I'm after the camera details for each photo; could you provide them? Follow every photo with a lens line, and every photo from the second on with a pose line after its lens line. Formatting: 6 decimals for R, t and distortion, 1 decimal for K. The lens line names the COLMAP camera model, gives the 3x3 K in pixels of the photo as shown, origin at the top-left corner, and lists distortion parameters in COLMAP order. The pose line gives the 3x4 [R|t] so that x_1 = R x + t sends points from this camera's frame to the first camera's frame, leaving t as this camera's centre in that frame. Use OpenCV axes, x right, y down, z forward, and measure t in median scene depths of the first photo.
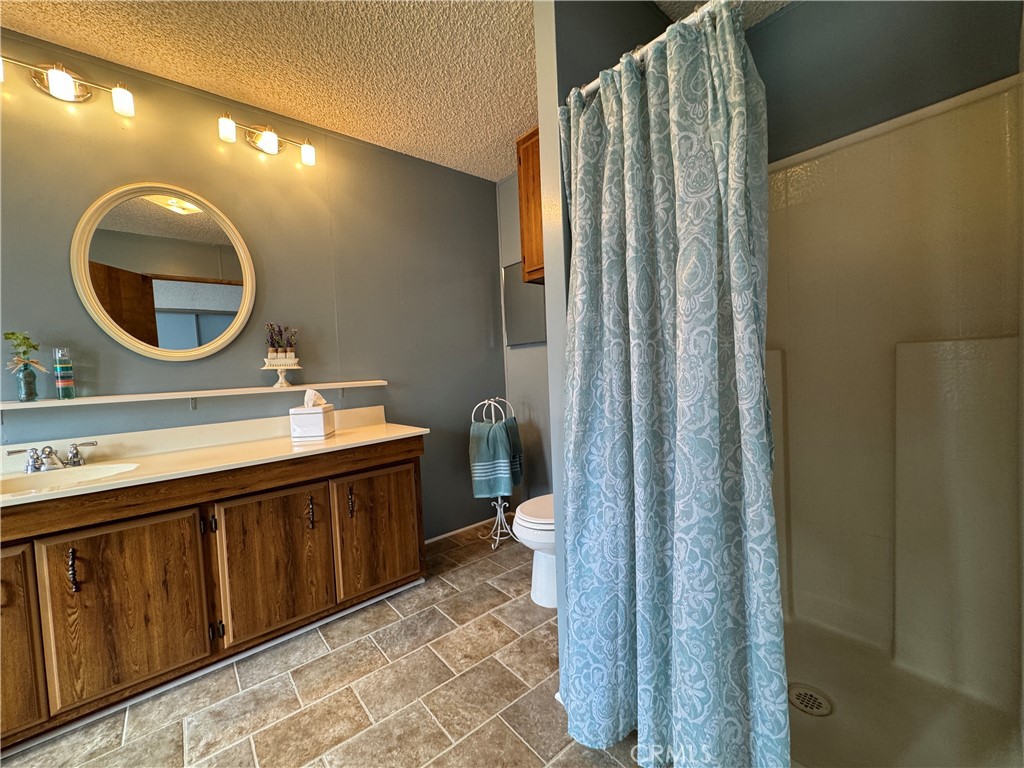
lens RADIAL K [[411.6, 0, 514.4], [0, 411.6, 381.7], [0, 0, 1]] dist [-0.008339, 0.001242]
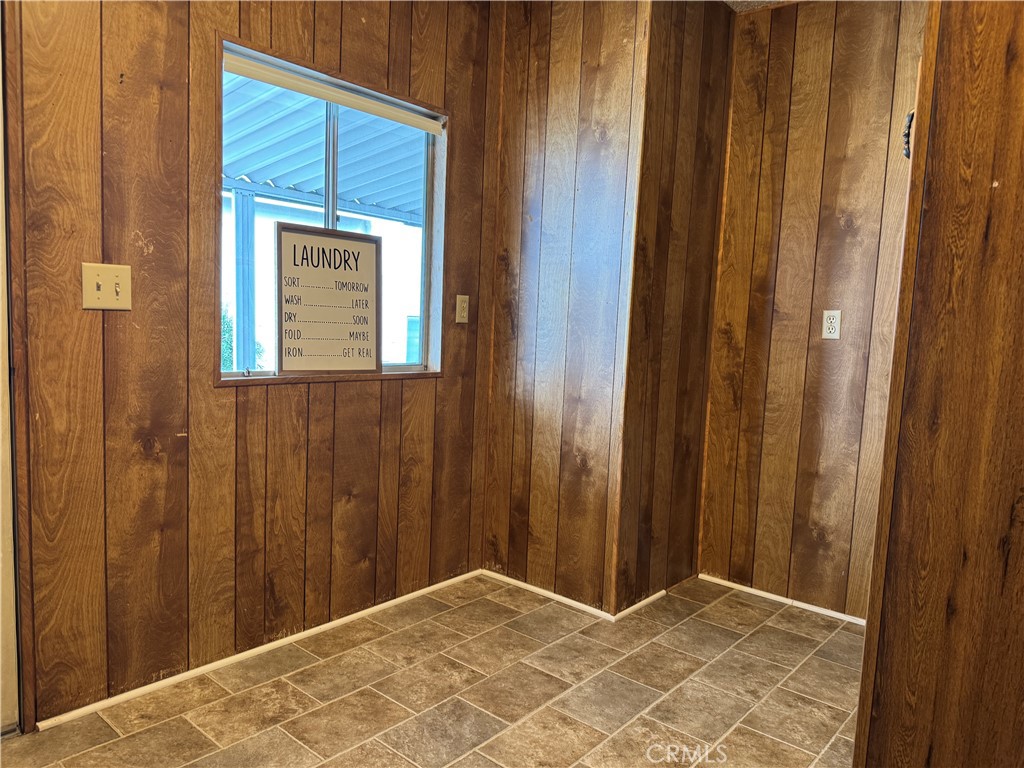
lens RADIAL K [[718.7, 0, 514.9], [0, 718.7, 384.7], [0, 0, 1]] dist [0.037494, -0.052690]
pose [[0.982200, 0.077321, 0.171188, -1.069635], [-0.086760, 0.995055, 0.048349, 0.049106], [-0.166603, -0.062341, 0.984051, -0.656073]]
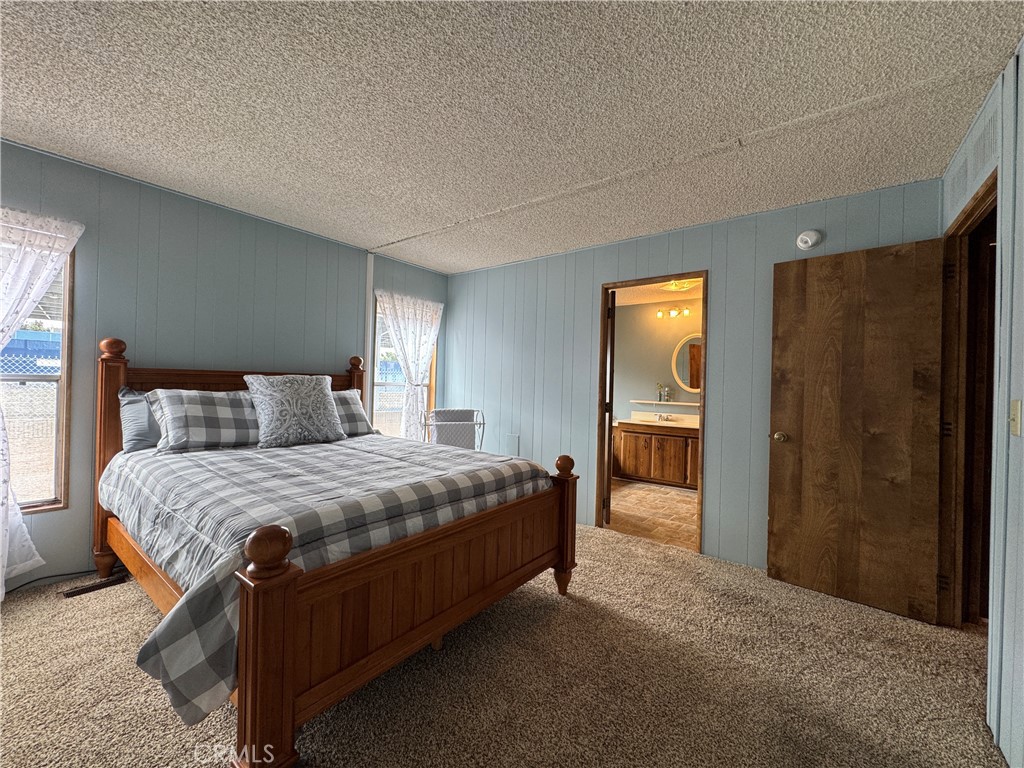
lens RADIAL K [[411.6, 0, 512.1], [0, 411.6, 383.5], [0, 0, 1]] dist [-0.008339, 0.001242]
pose [[0.202280, 0.047629, -0.978169, 2.212823], [-0.073392, 0.996745, 0.033356, -0.145493], [0.976574, 0.065043, 0.205117, -1.100417]]
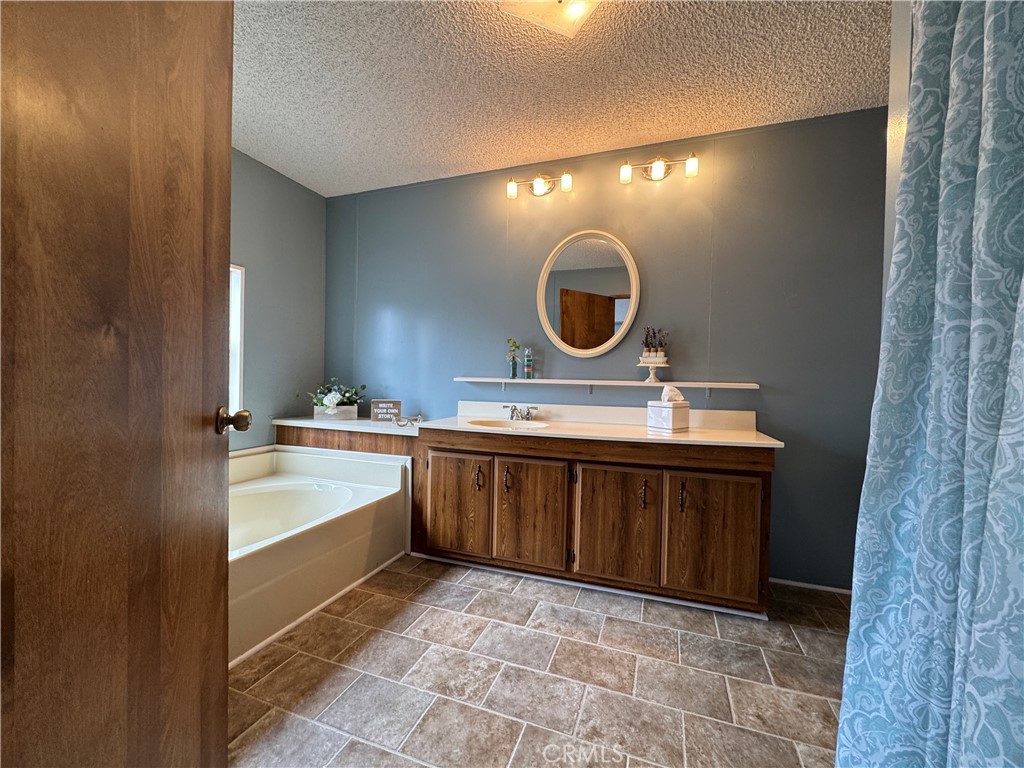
lens RADIAL K [[411.6, 0, 513.6], [0, 411.6, 381.8], [0, 0, 1]] dist [-0.008339, 0.001242]
pose [[0.495988, 0.063634, -0.865994, 0.325556], [-0.074705, 0.996741, 0.030456, 0.008003], [0.865110, 0.049588, 0.499125, 0.134283]]
